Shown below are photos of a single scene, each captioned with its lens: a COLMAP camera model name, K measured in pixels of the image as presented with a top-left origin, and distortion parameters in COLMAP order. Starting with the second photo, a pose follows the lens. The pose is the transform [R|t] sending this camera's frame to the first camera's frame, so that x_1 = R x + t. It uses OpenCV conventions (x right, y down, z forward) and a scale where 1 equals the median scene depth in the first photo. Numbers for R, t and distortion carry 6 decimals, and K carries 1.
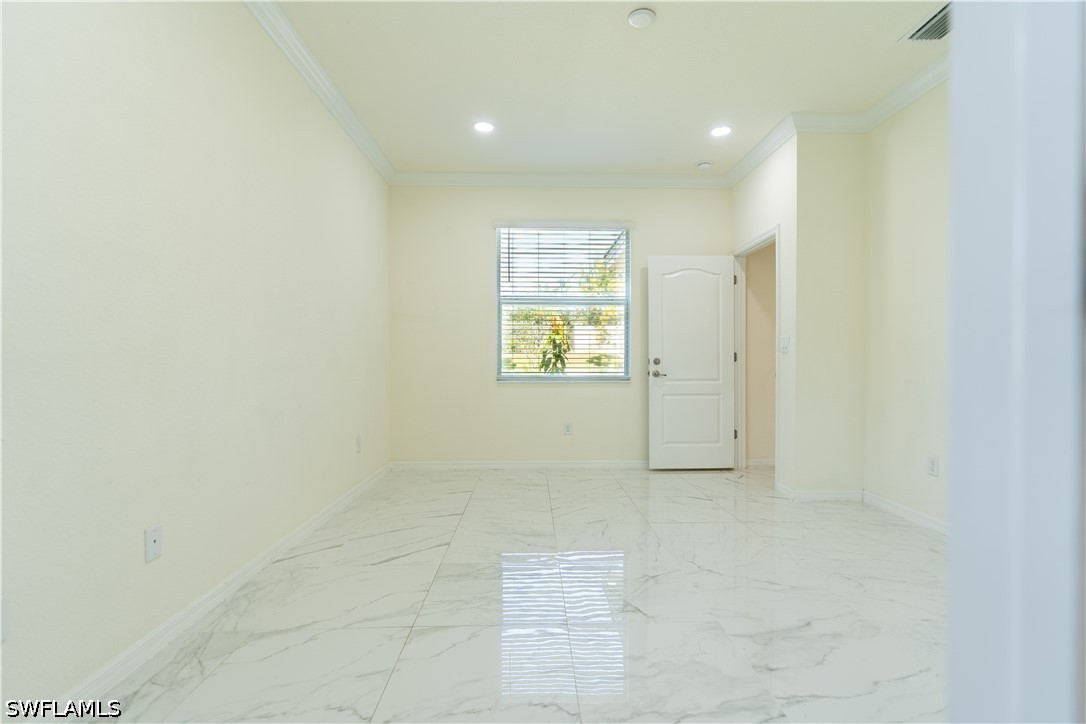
lens RADIAL K [[494.7, 0, 541.0], [0, 494.7, 364.7], [0, 0, 1]] dist [-0.010482, 0.001954]
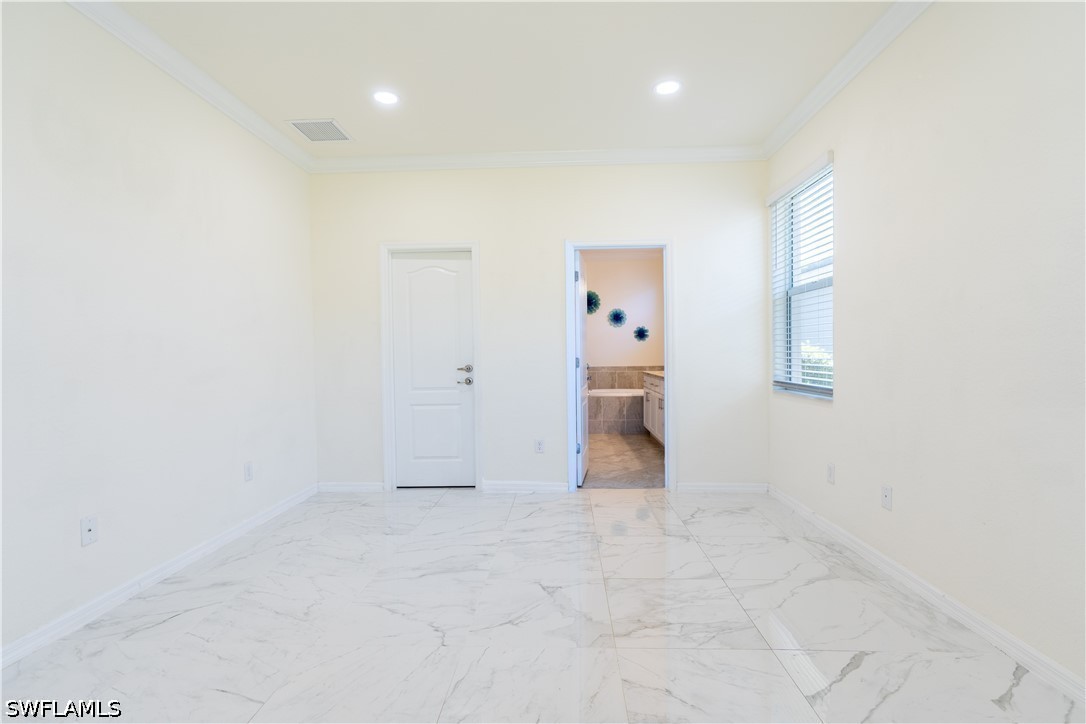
lens RADIAL K [[494.7, 0, 541.0], [0, 494.7, 364.7], [0, 0, 1]] dist [-0.010482, 0.001954]
pose [[-0.997648, 0.011866, 0.067506, 0.087922], [0.013847, 0.999485, 0.028952, -0.057845], [-0.067127, 0.029819, -0.997299, 1.630257]]
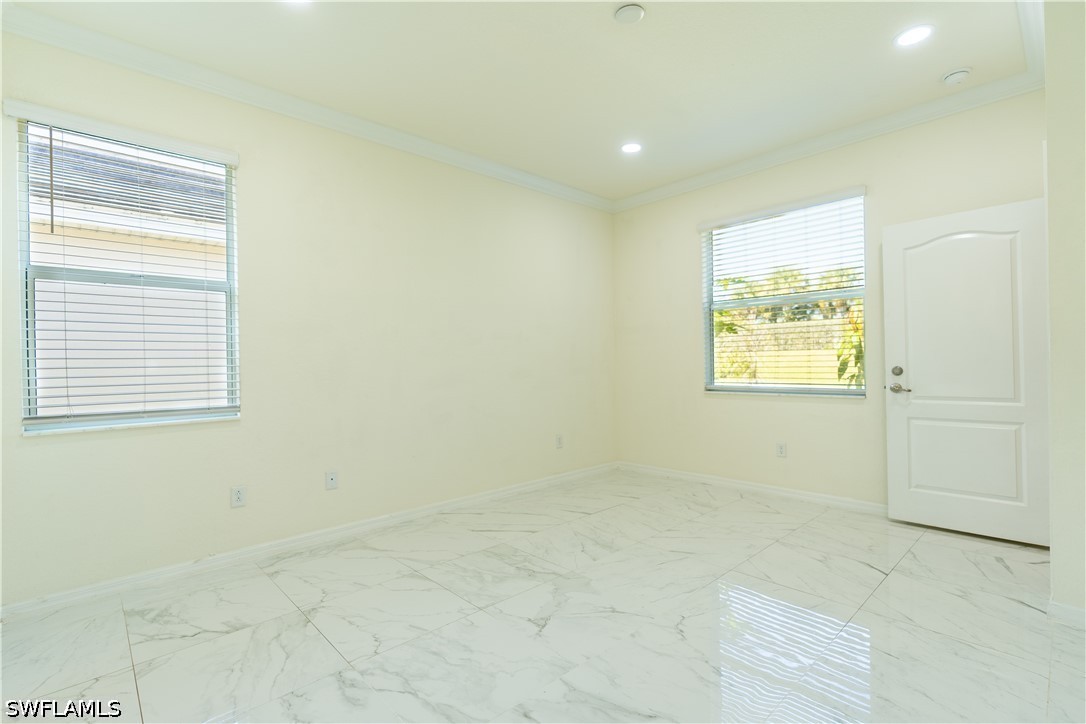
lens RADIAL K [[495.0, 0, 546.2], [0, 495.0, 361.8], [0, 0, 1]] dist [-0.010082, 0.000400]
pose [[0.666669, -0.013379, -0.745234, 0.736327], [0.013117, 0.999895, -0.006217, -0.038777], [0.745238, -0.005631, 0.666774, 0.236543]]
